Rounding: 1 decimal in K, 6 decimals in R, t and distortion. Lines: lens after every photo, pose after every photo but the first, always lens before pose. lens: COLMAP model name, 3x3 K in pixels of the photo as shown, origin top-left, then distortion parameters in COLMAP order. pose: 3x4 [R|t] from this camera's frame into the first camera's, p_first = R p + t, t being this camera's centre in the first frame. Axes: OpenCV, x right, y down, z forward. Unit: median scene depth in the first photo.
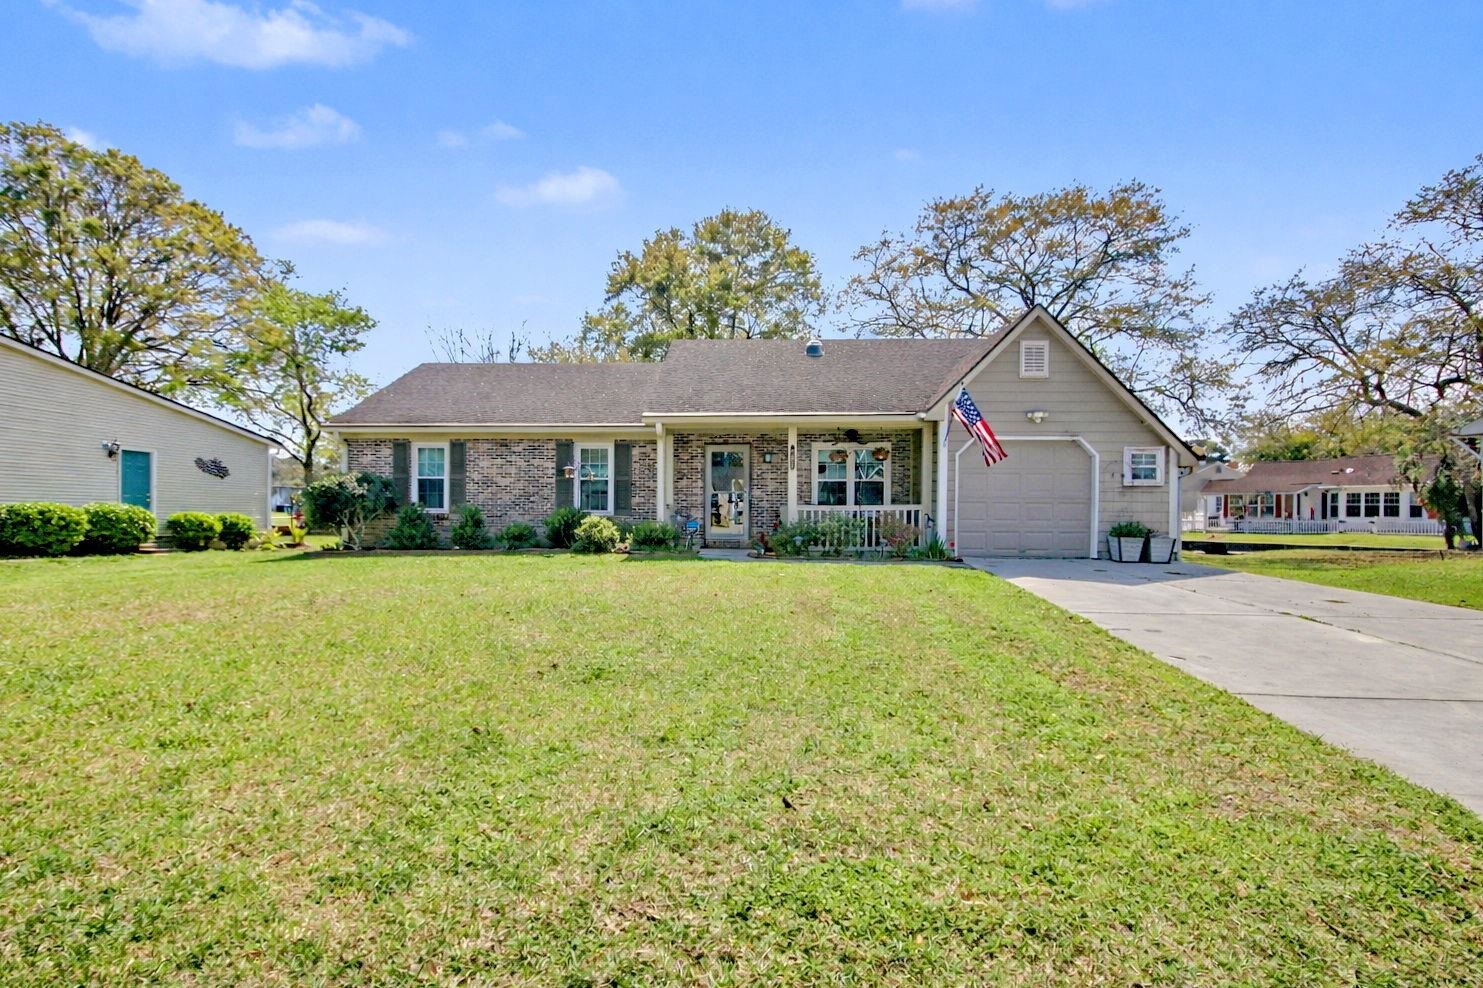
lens RADIAL K [[720.8, 0, 747.0], [0, 720.8, 510.9], [0, 0, 1]] dist [-0.000614, -0.000626]
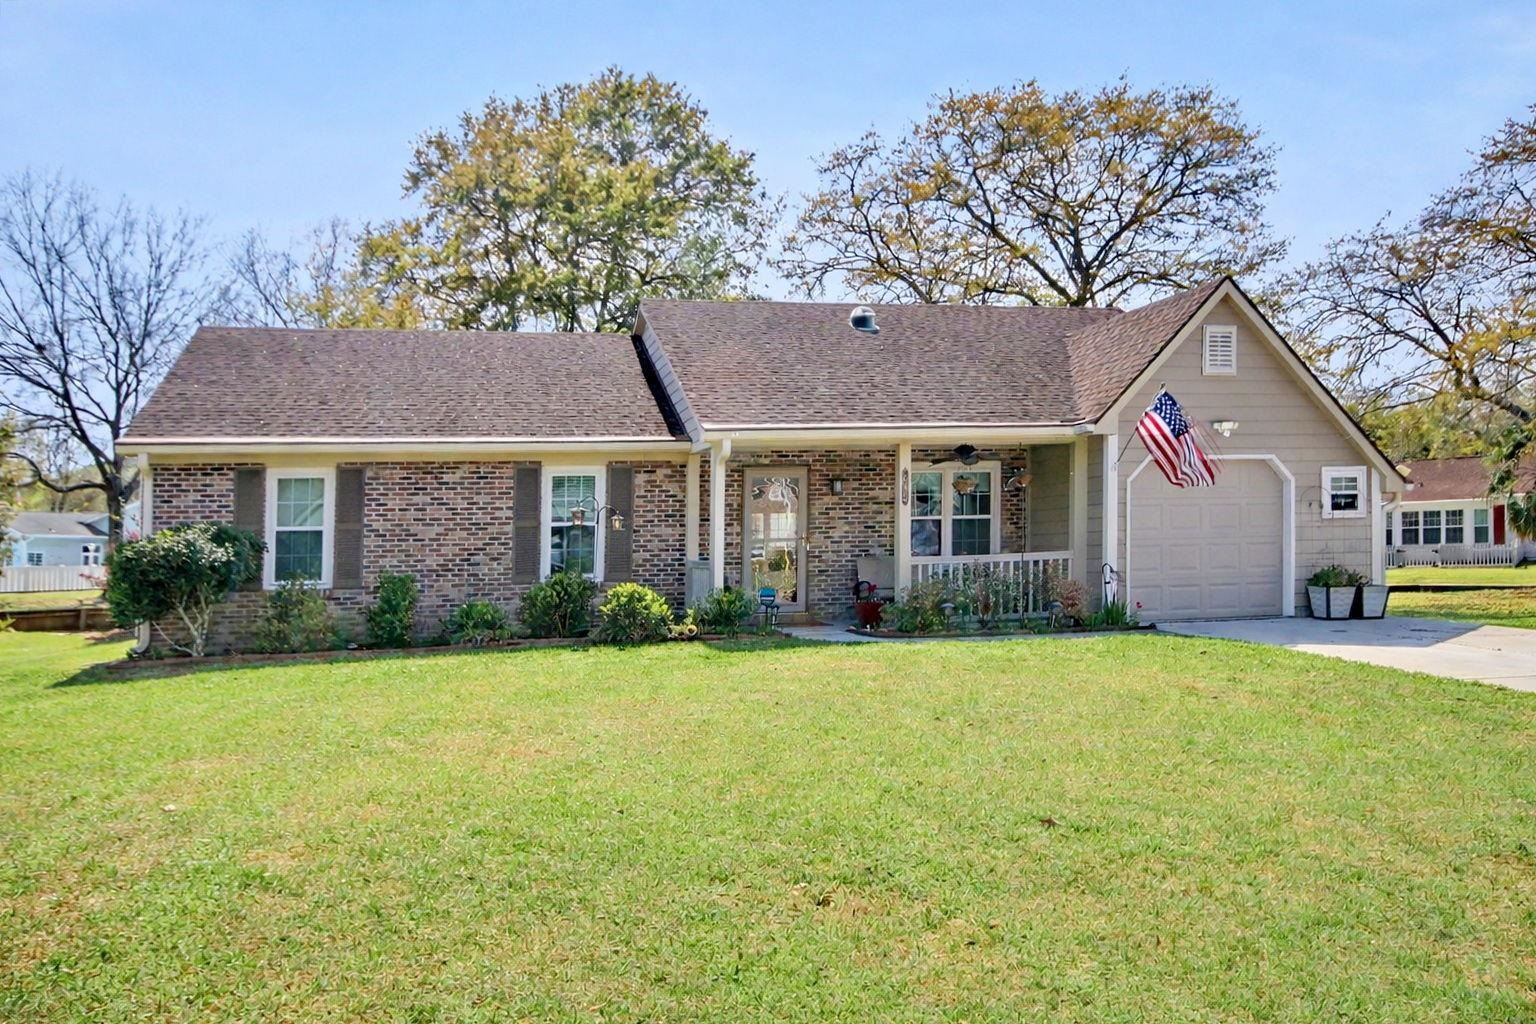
lens RADIAL K [[1224.4, 0, 793.8], [0, 1224.4, 515.1], [0, 0, 1]] dist [0.001398, 0.000364]
pose [[0.961746, -0.020984, 0.273140, -0.327723], [0.029918, 0.999144, -0.028583, -0.016638], [-0.272306, 0.035661, 0.961550, -0.076989]]
